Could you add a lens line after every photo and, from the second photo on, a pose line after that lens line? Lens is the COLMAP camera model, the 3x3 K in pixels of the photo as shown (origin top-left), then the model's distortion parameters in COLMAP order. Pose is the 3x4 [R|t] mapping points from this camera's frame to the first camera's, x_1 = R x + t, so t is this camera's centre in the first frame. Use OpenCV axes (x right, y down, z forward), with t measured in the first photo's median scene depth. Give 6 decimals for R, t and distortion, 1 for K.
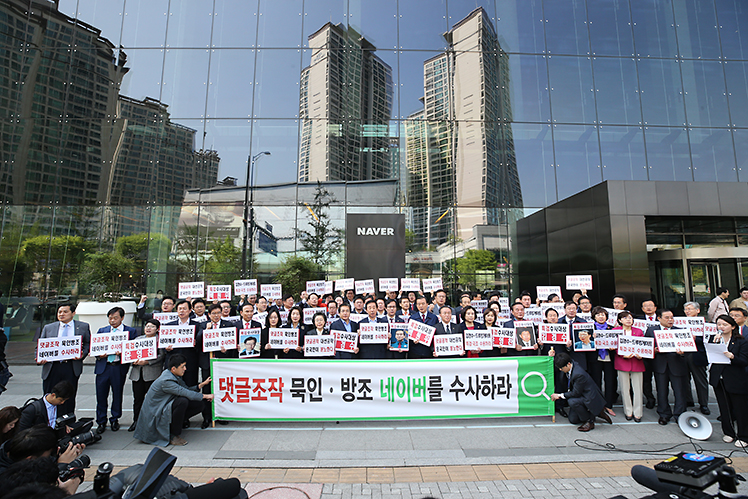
lens RADIAL K [[355.4, 0, 372.4], [0, 355.4, 253.1], [0, 0, 1]] dist [-0.008154, -0.001161]
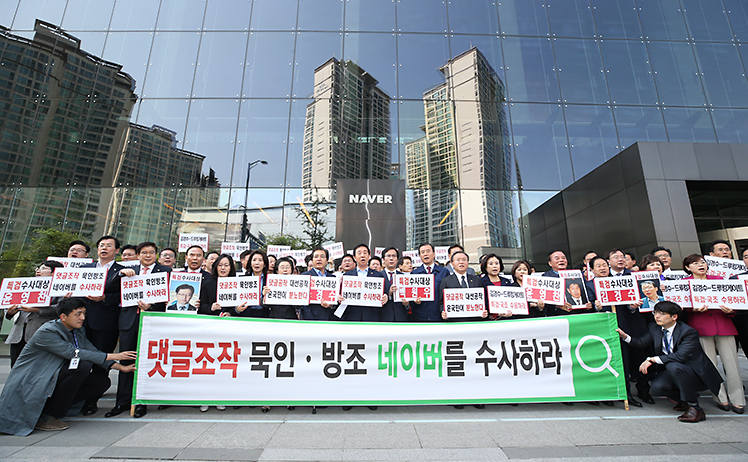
lens RADIAL K [[356.5, 0, 374.0], [0, 356.5, 232.6], [0, 0, 1]] dist [-0.003922, 0.002884]
pose [[0.999989, -0.004481, -0.000983, 0.017137], [0.004291, 0.989407, -0.145101, 0.237037], [0.001623, 0.145096, 0.989416, 0.260794]]
